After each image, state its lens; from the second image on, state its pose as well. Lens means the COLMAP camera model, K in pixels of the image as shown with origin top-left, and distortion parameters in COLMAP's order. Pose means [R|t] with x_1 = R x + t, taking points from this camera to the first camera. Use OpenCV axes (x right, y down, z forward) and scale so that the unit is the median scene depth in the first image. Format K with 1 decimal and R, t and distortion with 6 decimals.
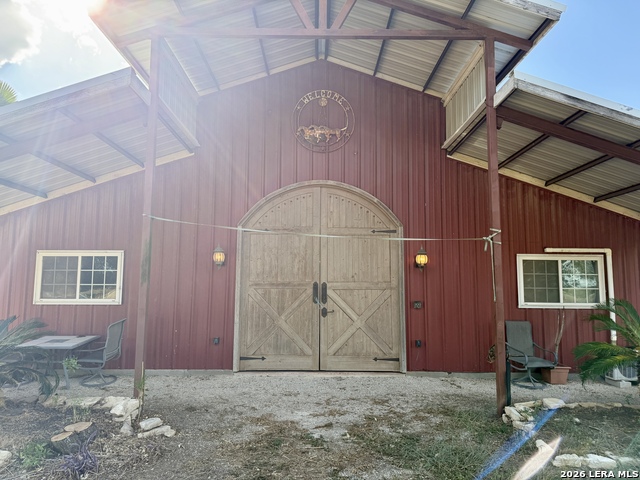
lens RADIAL K [[451.3, 0, 319.1], [0, 451.3, 241.3], [0, 0, 1]] dist [0.080400, -0.106231]
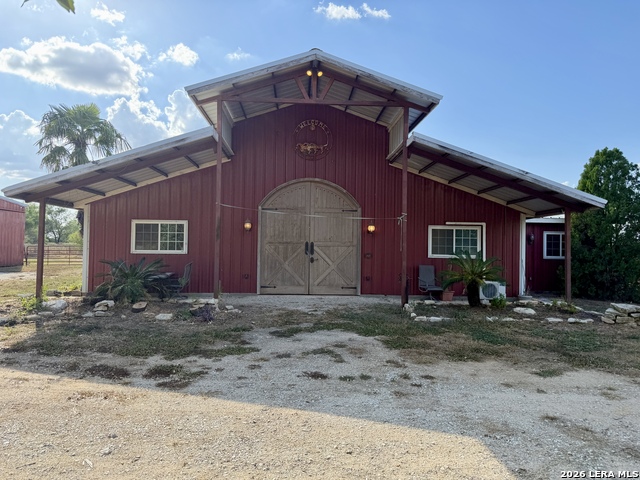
lens RADIAL K [[451.3, 0, 319.1], [0, 451.3, 241.3], [0, 0, 1]] dist [0.080400, -0.106231]
pose [[0.999181, 0.009440, 0.039355, -0.028043], [-0.012508, 0.996840, 0.078442, -0.038939], [-0.038490, -0.078870, 0.996142, -0.627163]]
